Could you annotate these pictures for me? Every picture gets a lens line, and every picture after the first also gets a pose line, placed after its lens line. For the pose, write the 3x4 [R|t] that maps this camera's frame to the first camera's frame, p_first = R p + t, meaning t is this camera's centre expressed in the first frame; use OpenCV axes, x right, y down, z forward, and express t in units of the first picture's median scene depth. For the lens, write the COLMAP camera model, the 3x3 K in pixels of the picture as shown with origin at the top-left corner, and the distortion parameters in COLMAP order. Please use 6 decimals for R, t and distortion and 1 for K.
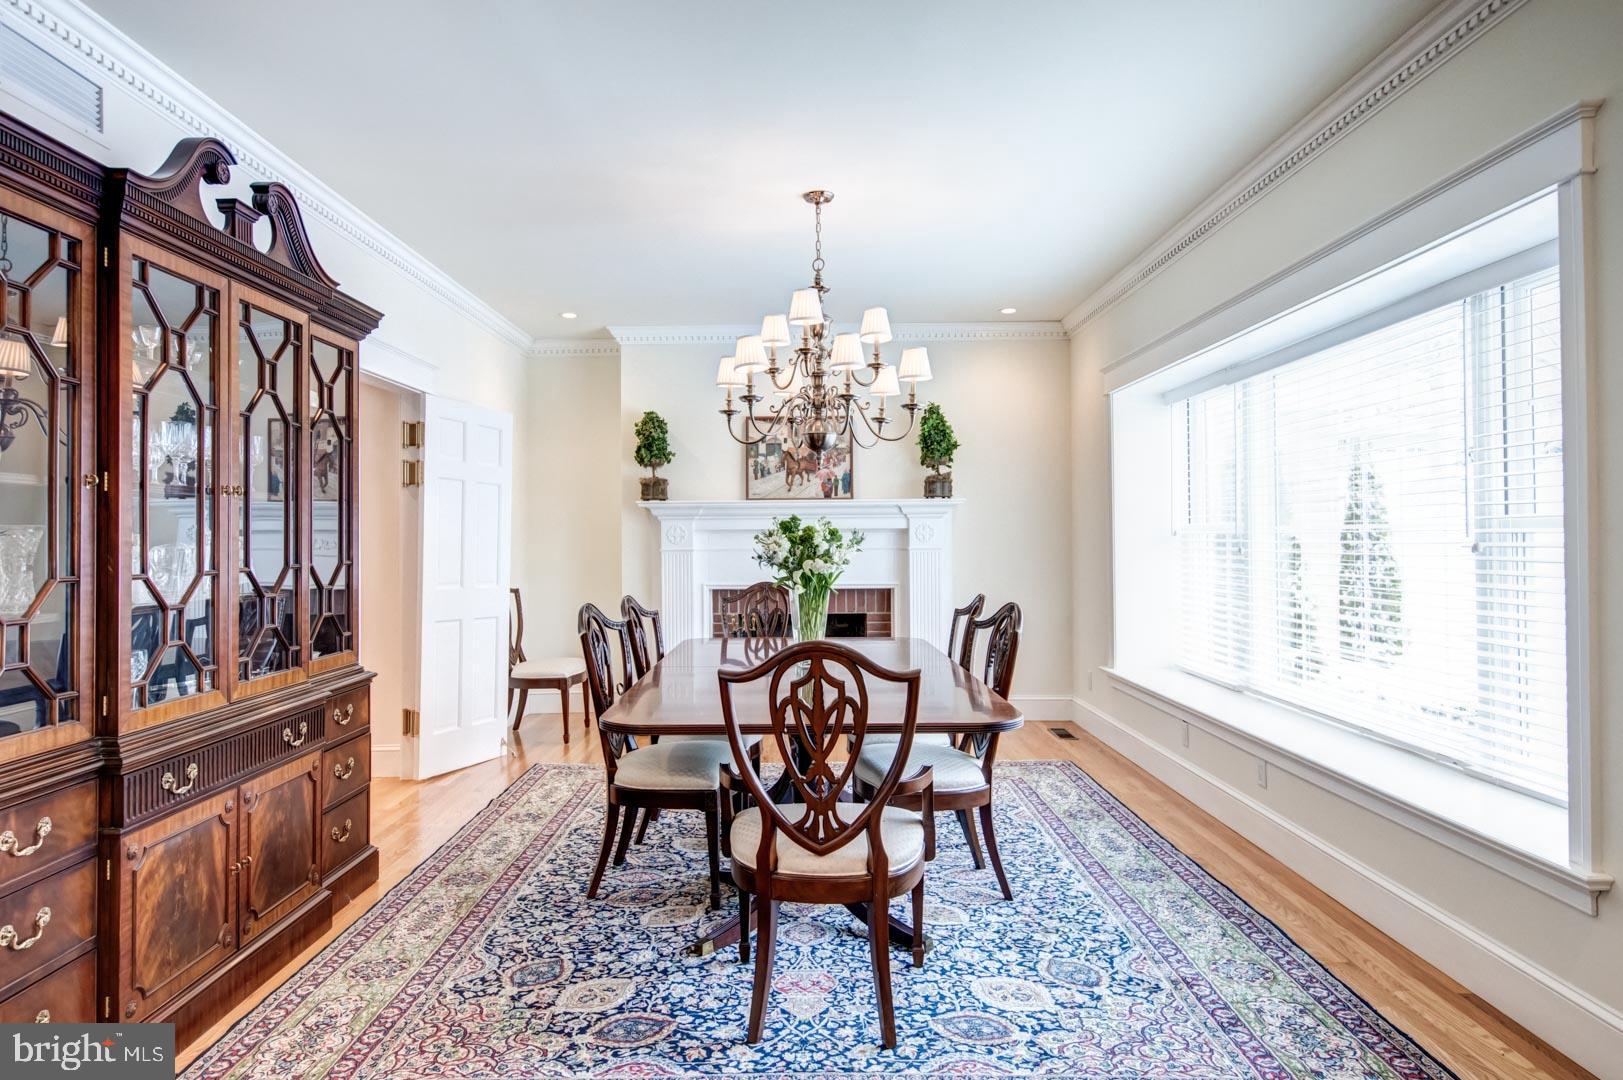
lens RADIAL K [[1000.2, 0, 801.0], [0, 1000.2, 531.2], [0, 0, 1]] dist [0.007976, -0.003552]
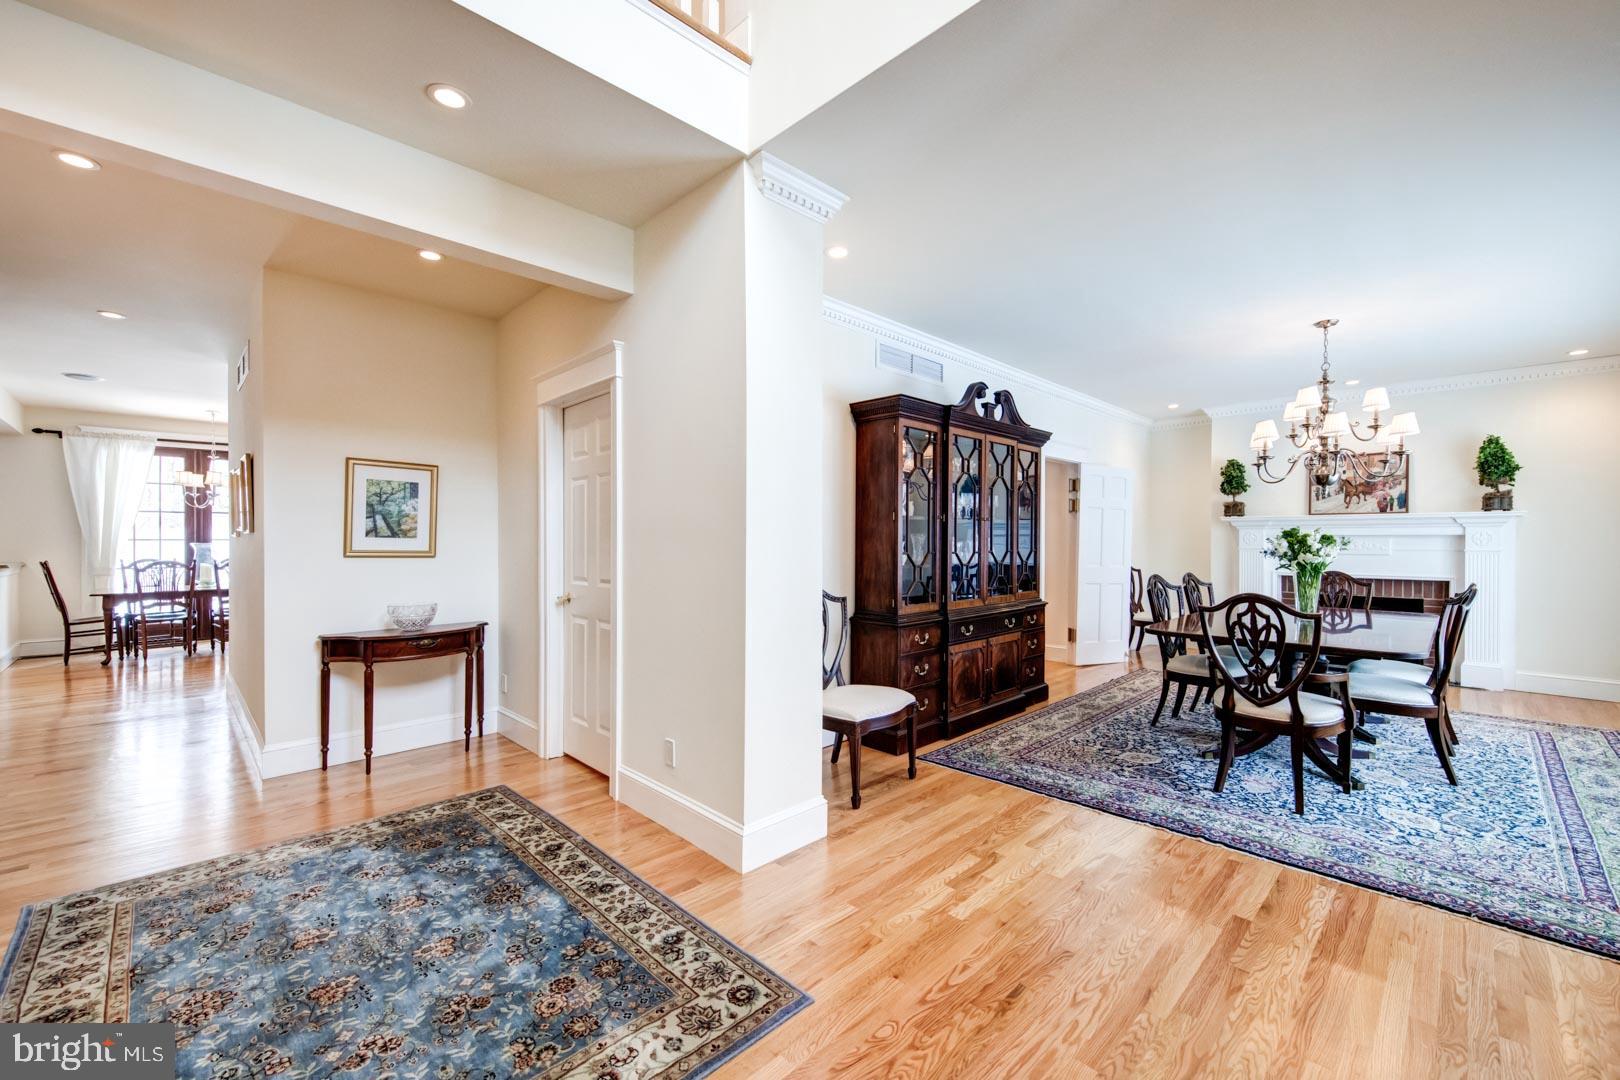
lens RADIAL K [[654.8, 0, 800.7], [0, 654.8, 540.4], [0, 0, 1]] dist [0.001381, -0.000255]
pose [[0.693454, 0.009380, -0.720440, 0.262848], [-0.002997, 0.999944, 0.010133, -0.003465], [0.720495, -0.004868, 0.693443, -0.422604]]
